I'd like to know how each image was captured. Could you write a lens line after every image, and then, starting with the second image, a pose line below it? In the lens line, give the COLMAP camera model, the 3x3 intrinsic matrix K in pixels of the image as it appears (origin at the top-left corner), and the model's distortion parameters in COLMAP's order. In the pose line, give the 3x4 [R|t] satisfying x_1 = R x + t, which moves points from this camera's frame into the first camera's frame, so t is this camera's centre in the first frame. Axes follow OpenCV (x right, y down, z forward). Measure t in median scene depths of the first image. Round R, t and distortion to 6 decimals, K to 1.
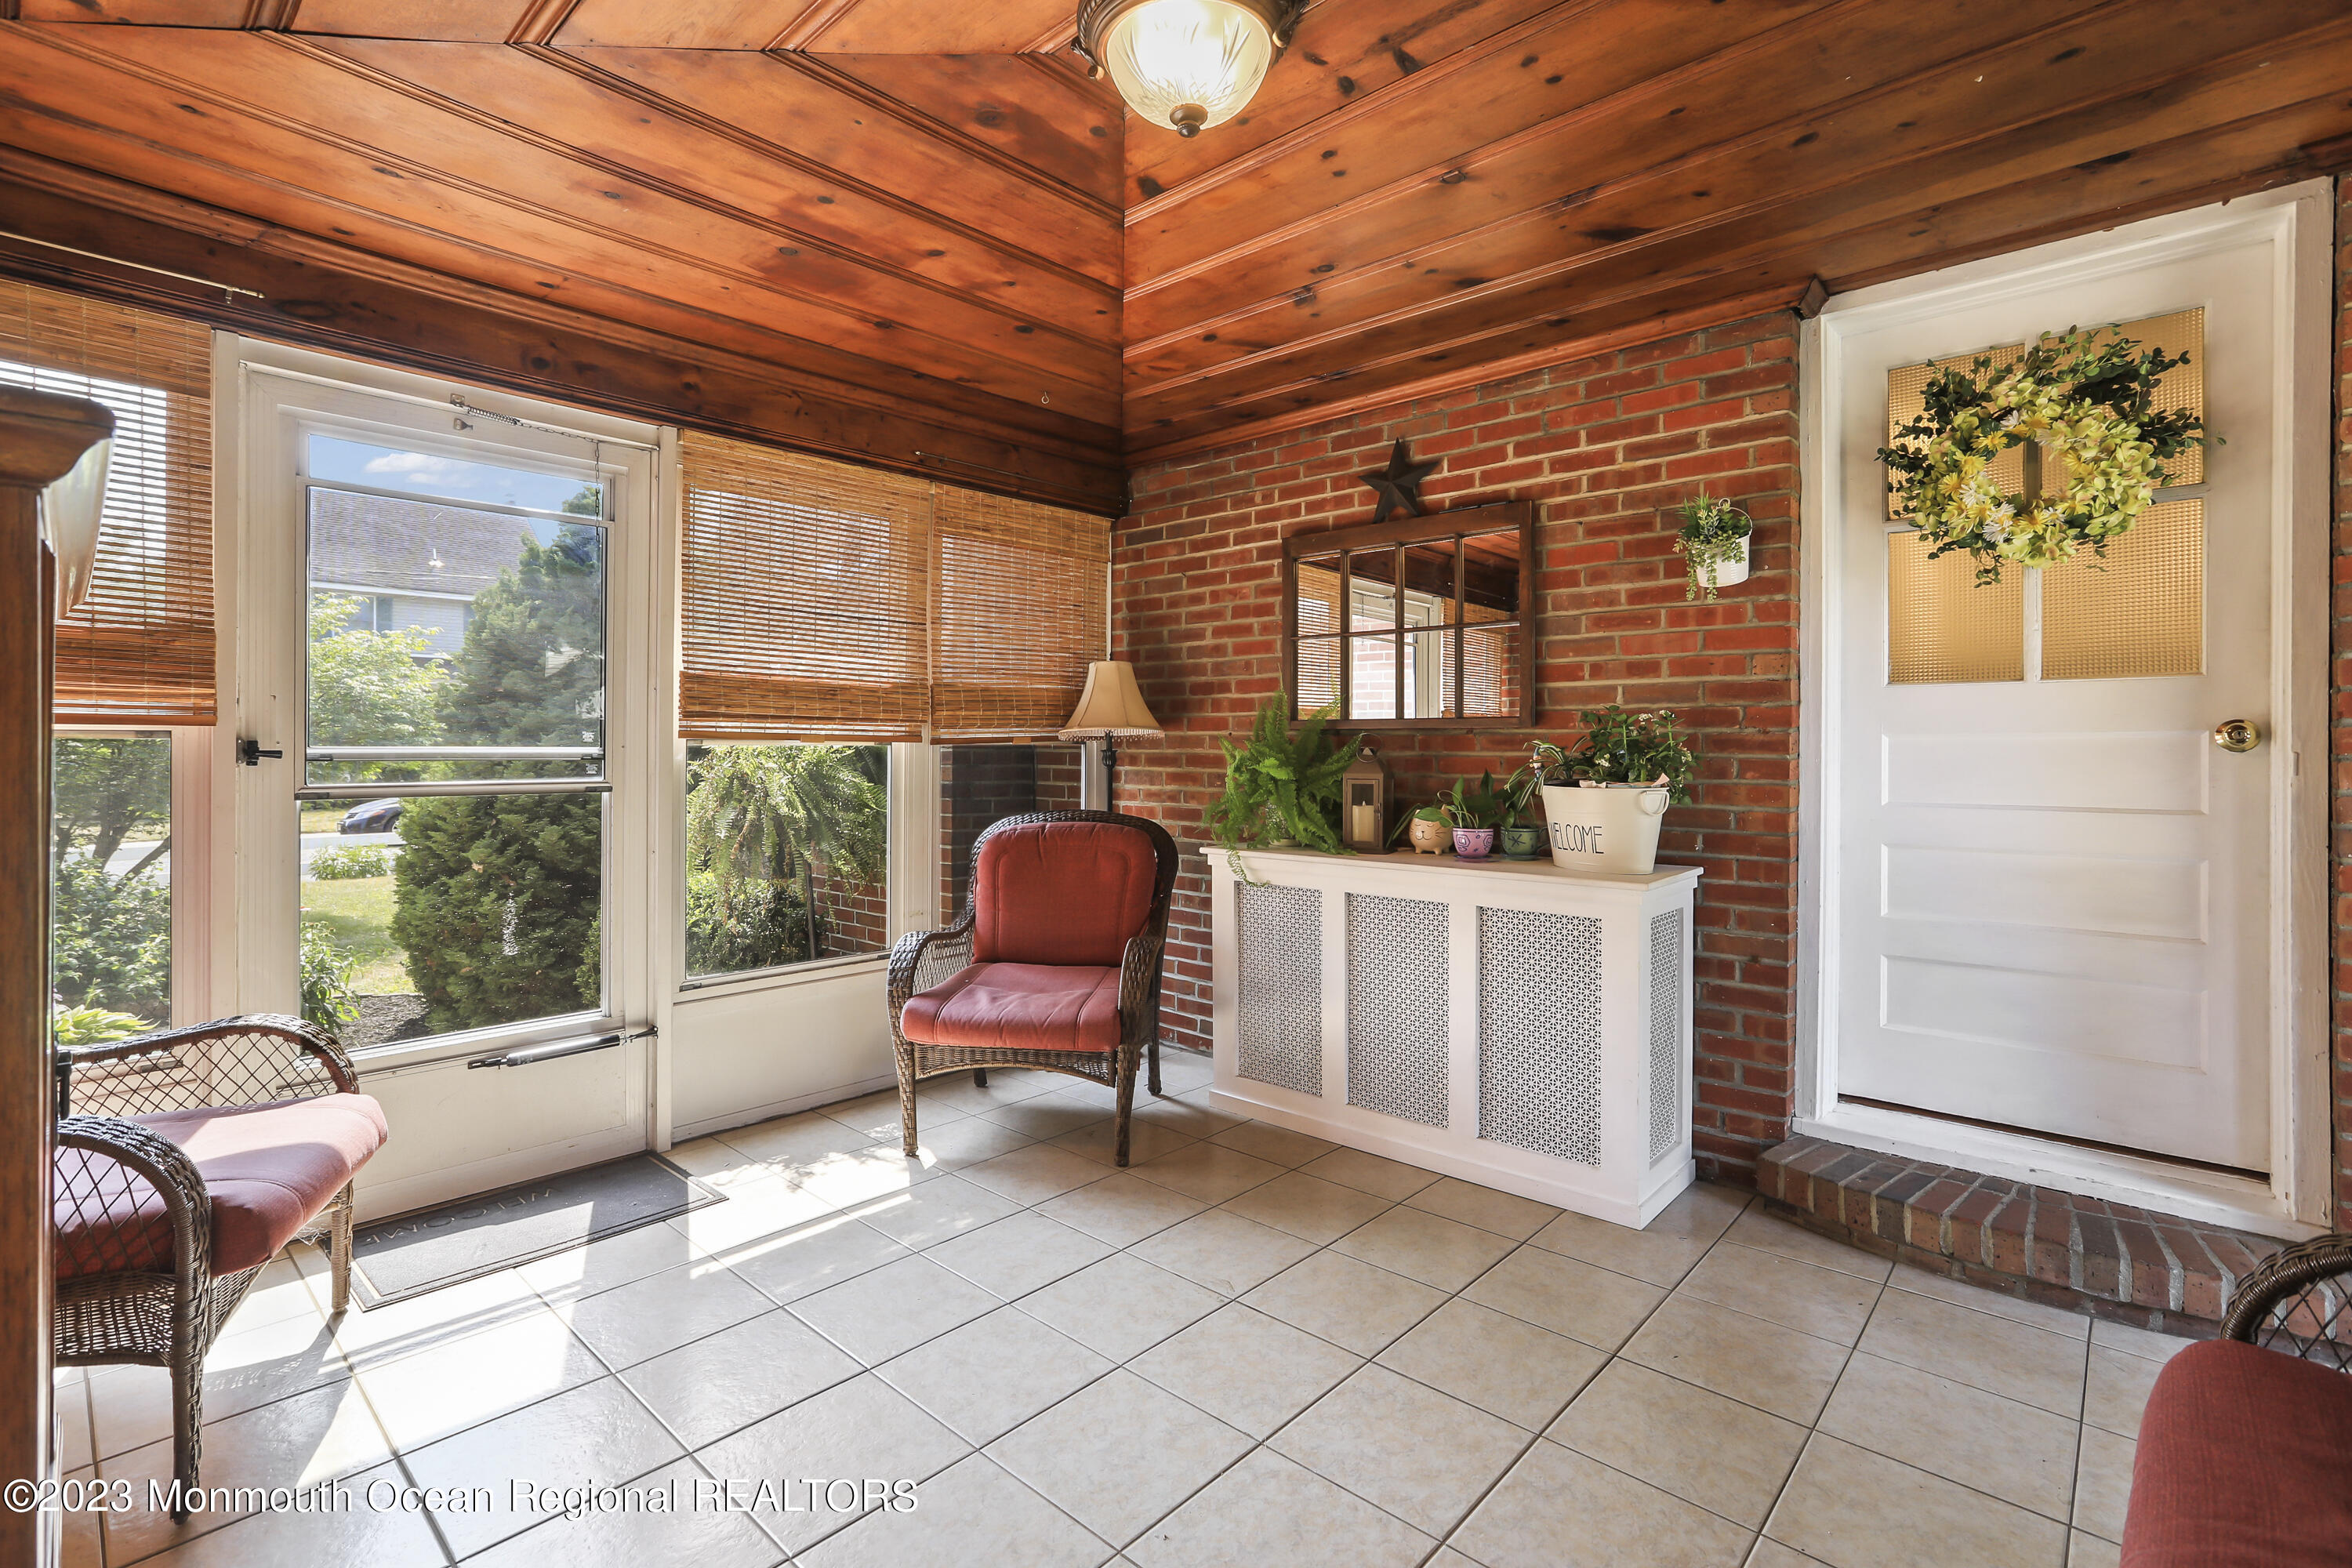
lens RADIAL K [[1077.1, 0, 1138.6], [0, 1077.1, 740.9], [0, 0, 1]] dist [-0.042142, 0.019002]
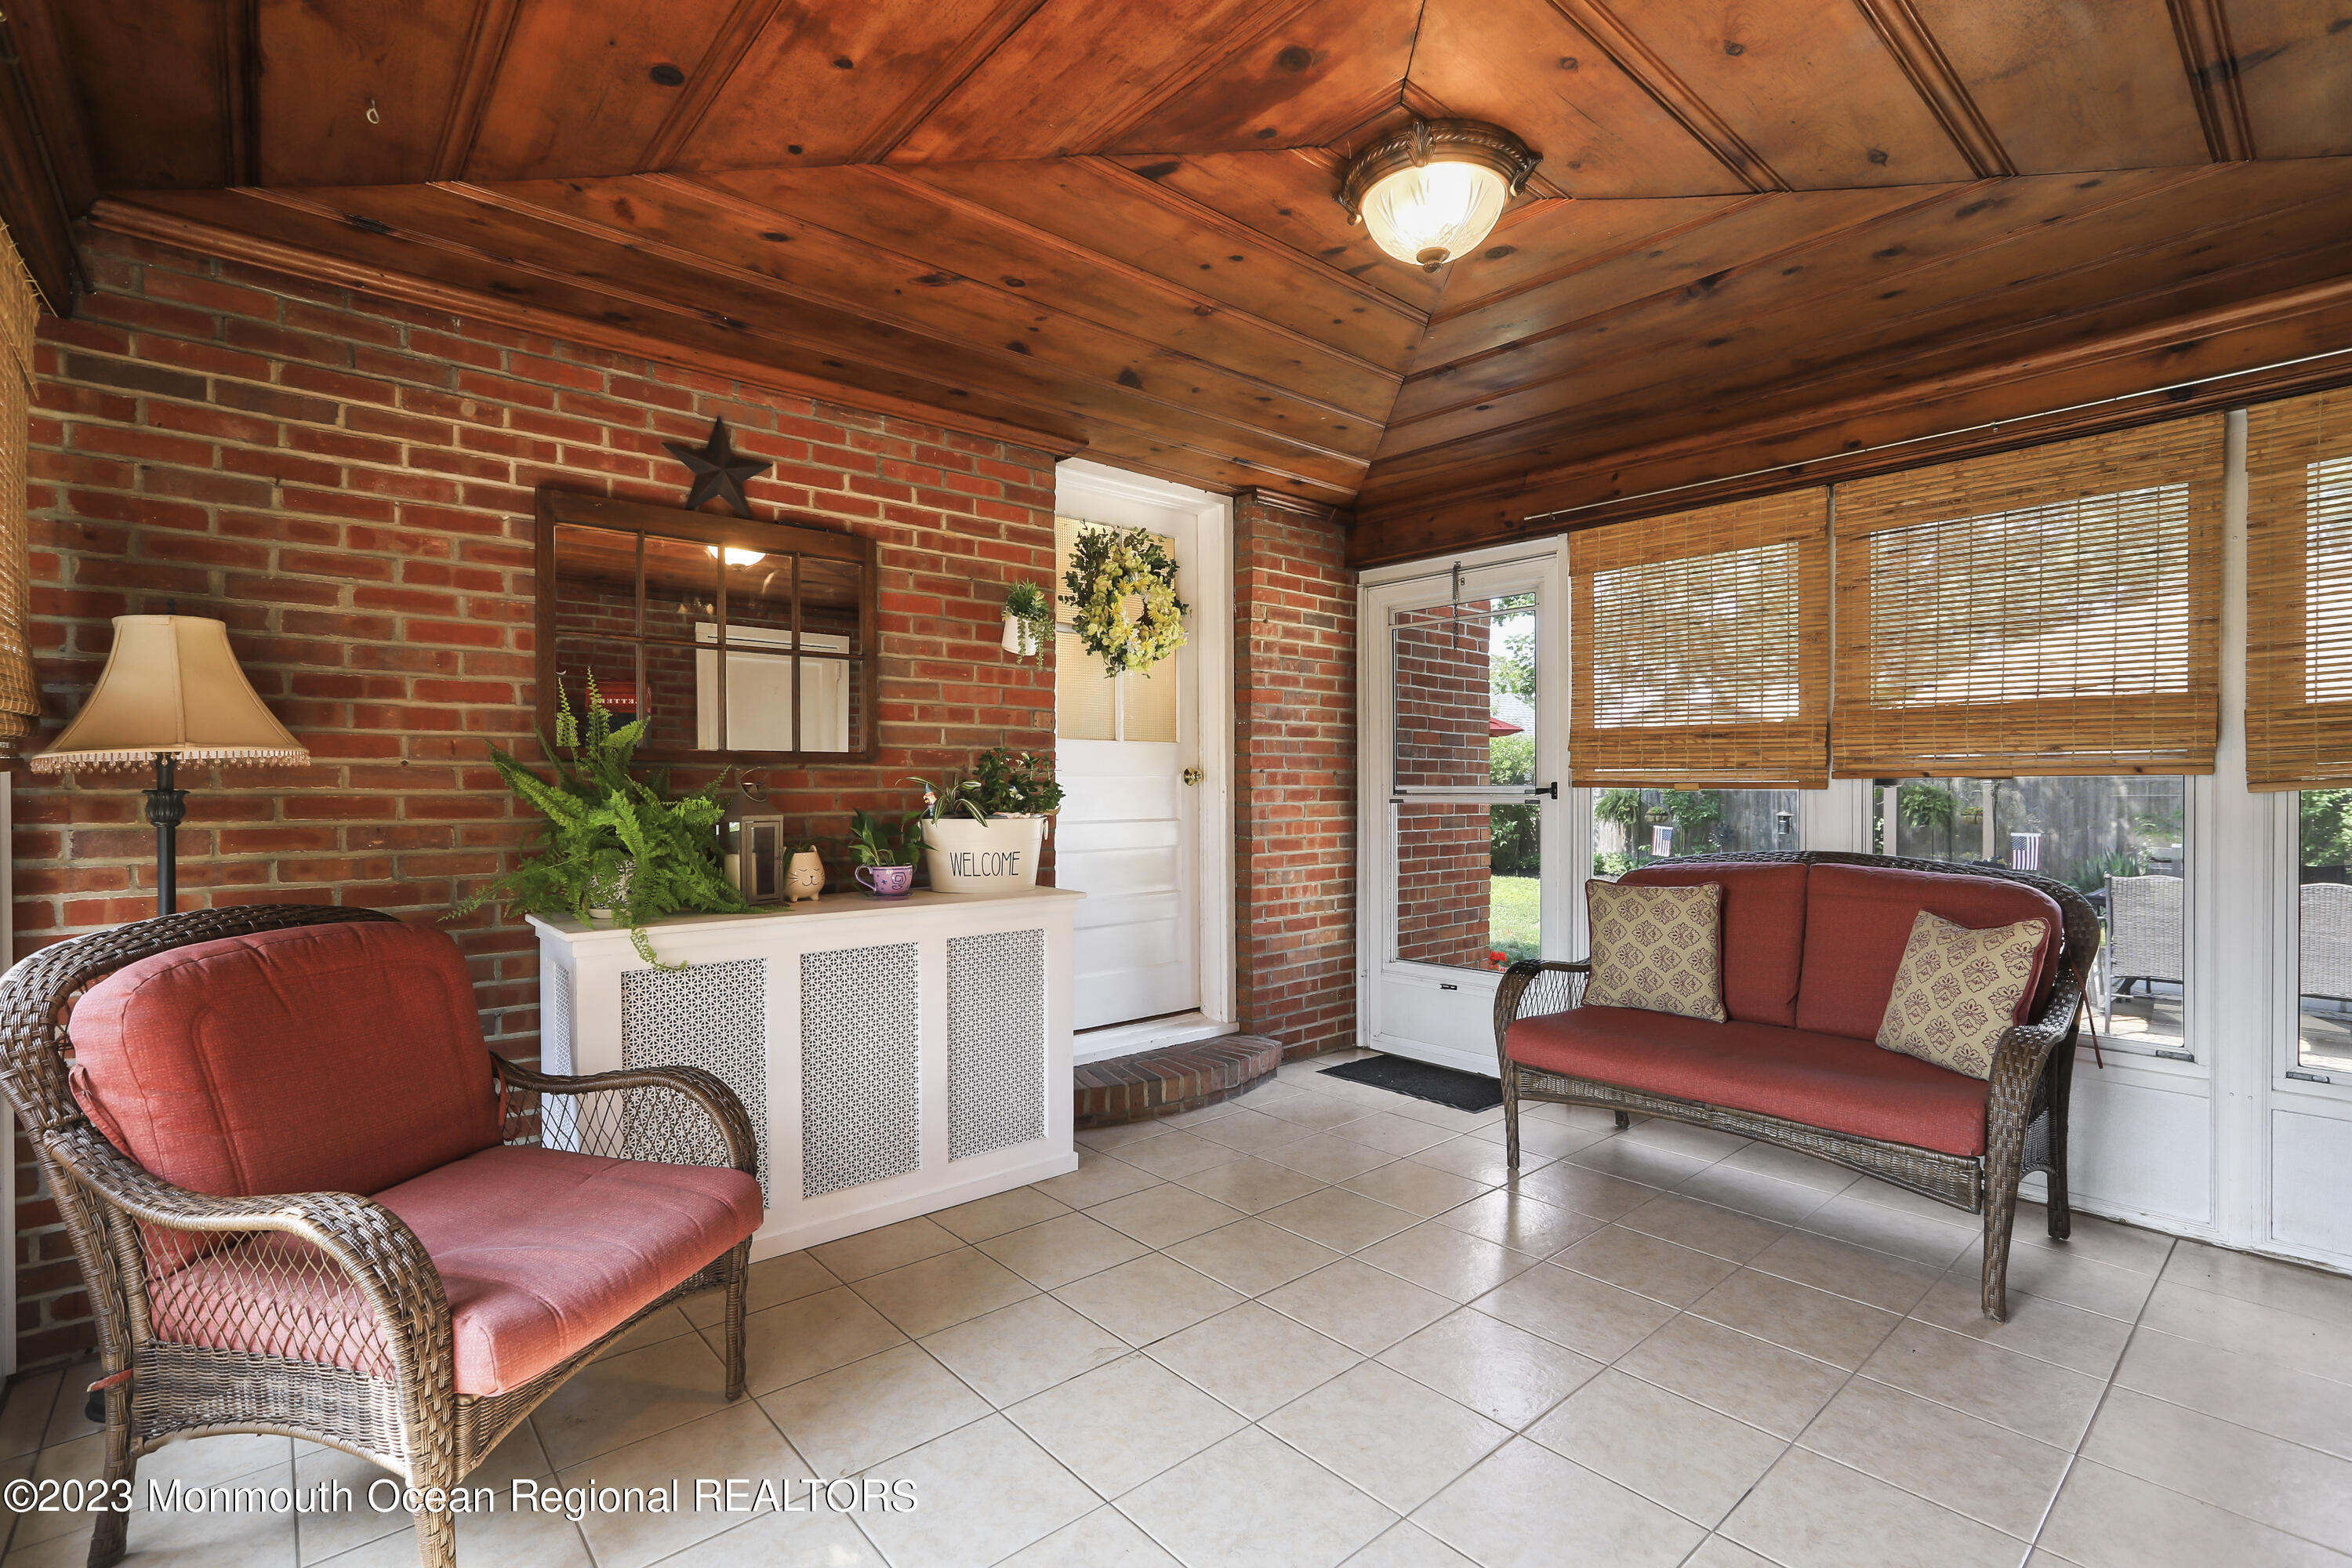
lens RADIAL K [[1077.1, 0, 1176.2], [0, 1077.1, 789.2], [0, 0, 1]] dist [-0.042142, 0.019002]
pose [[0.096852, -0.008145, 0.995265, -0.637504], [-0.006437, 0.999940, 0.008810, 0.000626], [-0.995278, -0.007260, 0.096794, 0.634982]]
